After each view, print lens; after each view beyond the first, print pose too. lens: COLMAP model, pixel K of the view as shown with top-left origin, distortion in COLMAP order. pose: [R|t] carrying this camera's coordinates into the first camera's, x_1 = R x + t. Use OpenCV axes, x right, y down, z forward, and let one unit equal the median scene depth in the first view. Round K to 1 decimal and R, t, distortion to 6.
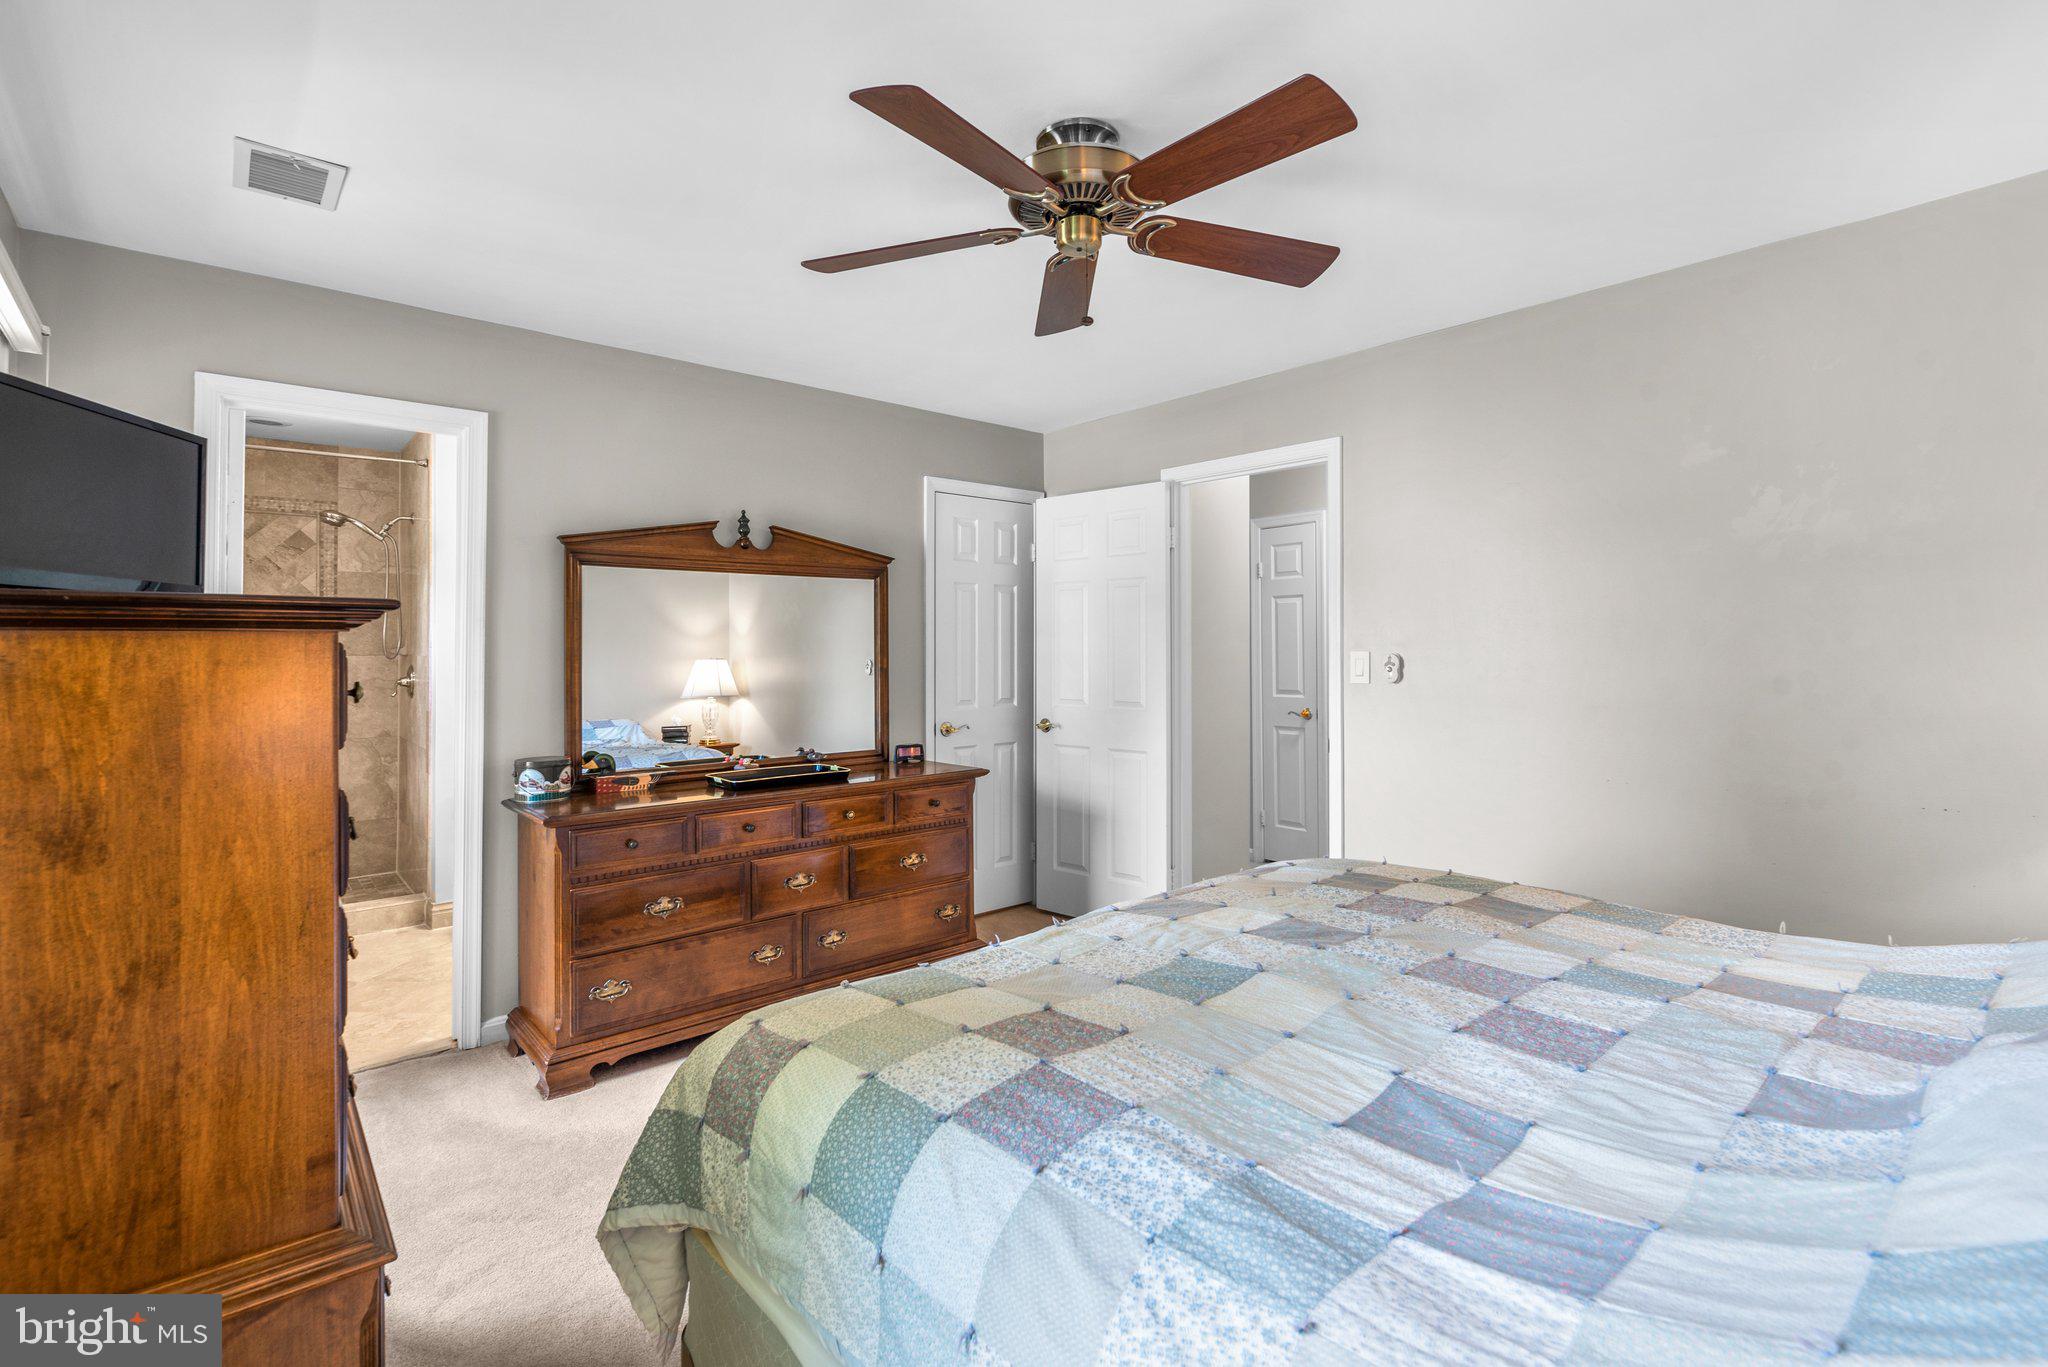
lens RADIAL K [[923.1, 0, 1004.0], [0, 923.1, 627.6], [0, 0, 1]] dist [0.001616, -0.000060]
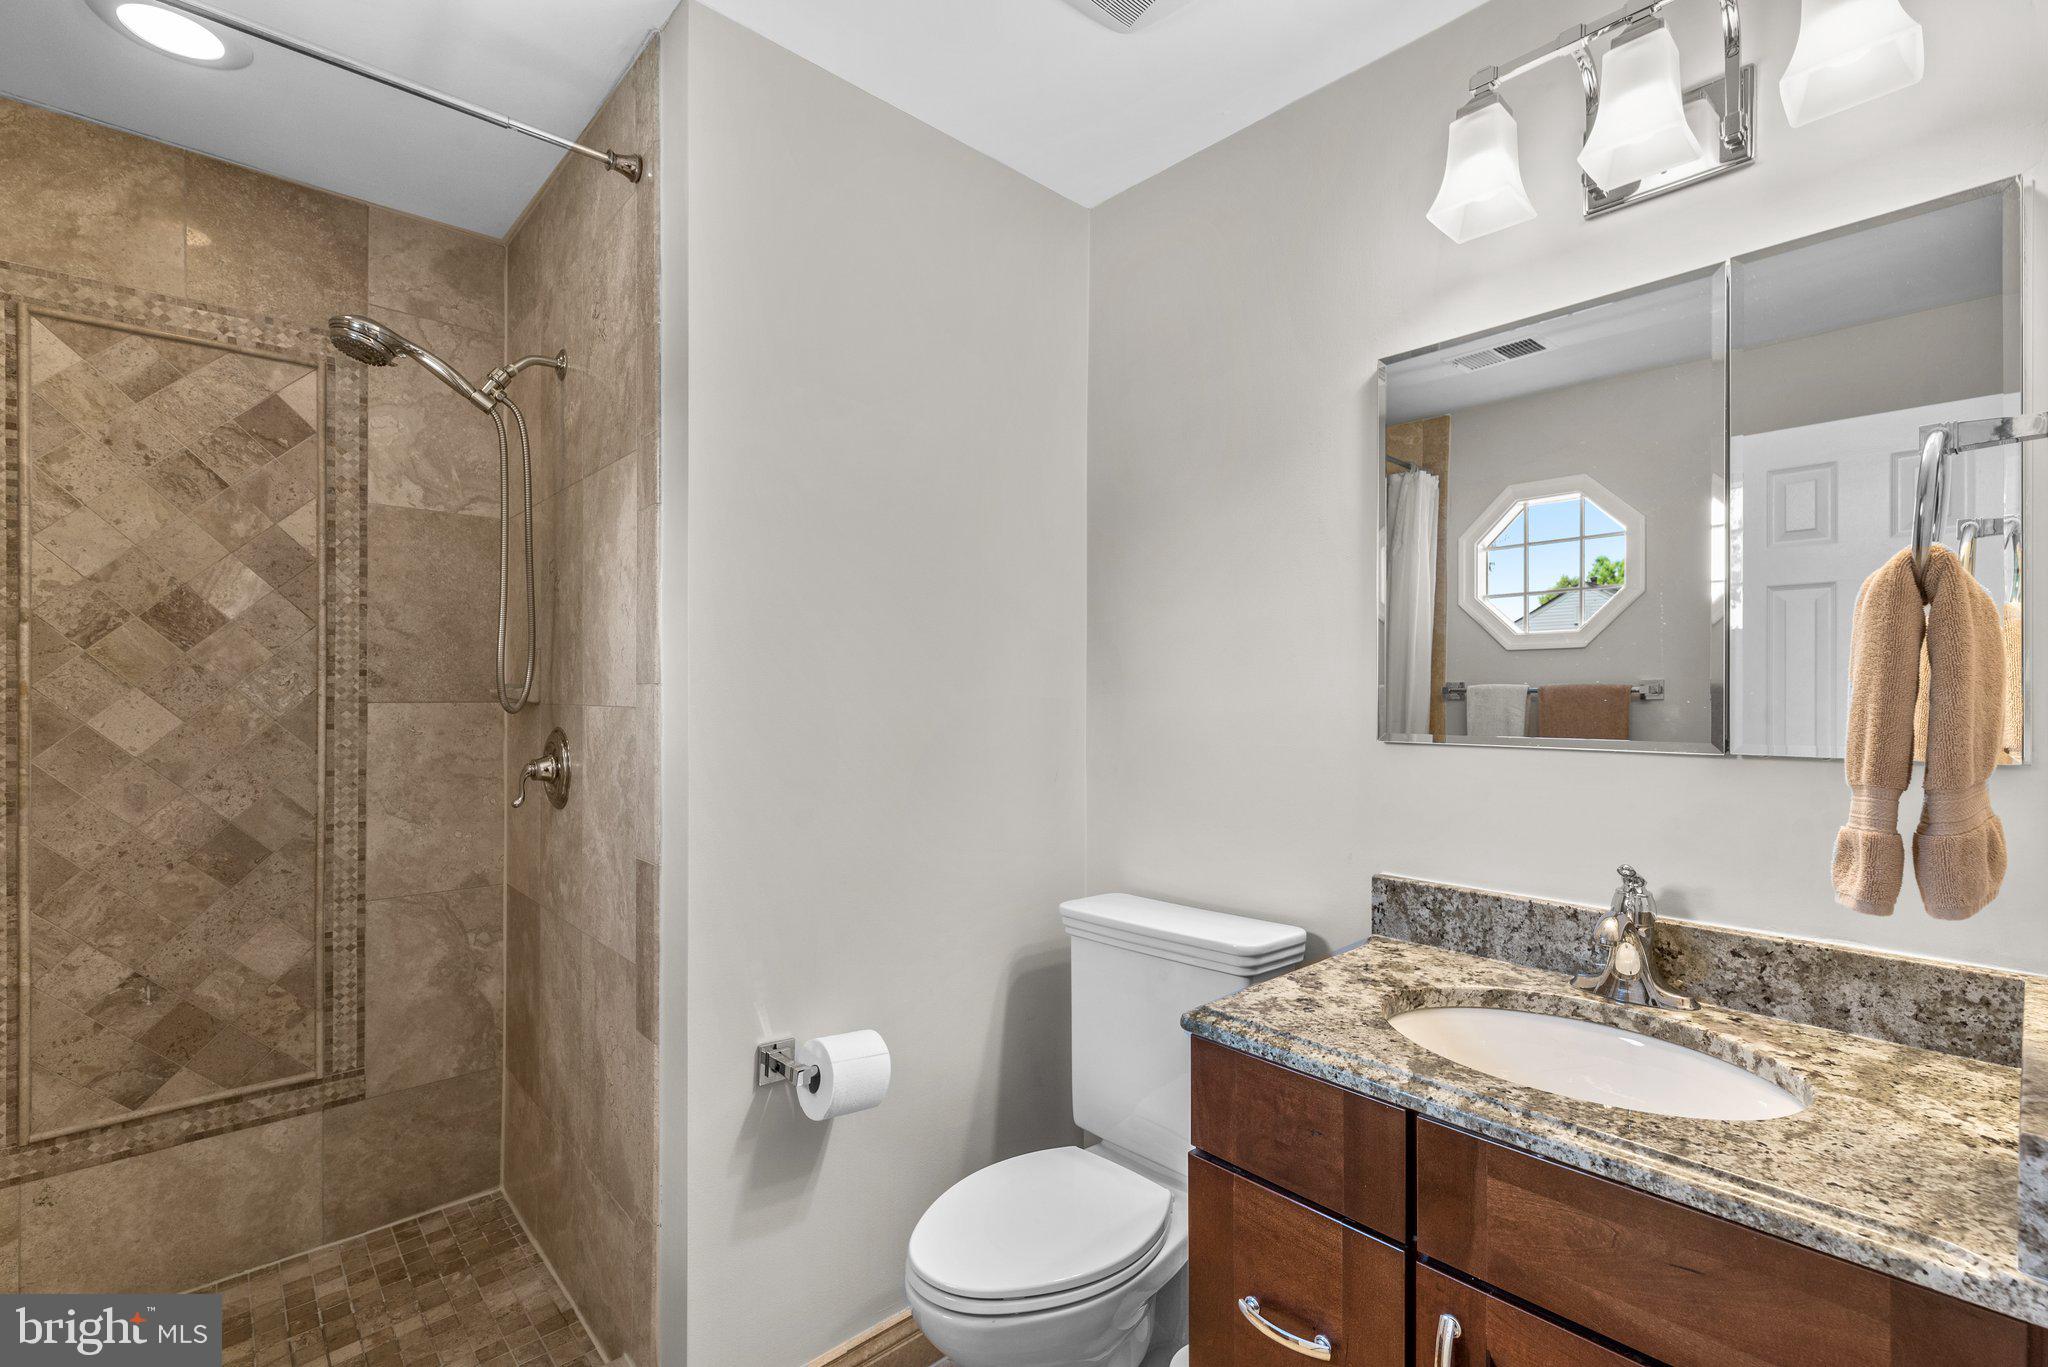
lens RADIAL K [[923.1, 0, 1027.4], [0, 923.1, 700.5], [0, 0, 1]] dist [0.001616, -0.000060]
pose [[0.999421, 0.009579, 0.032644, -0.437669], [-0.010196, 0.999772, 0.018766, 0.018404], [-0.032457, -0.019088, 0.999291, 0.572552]]
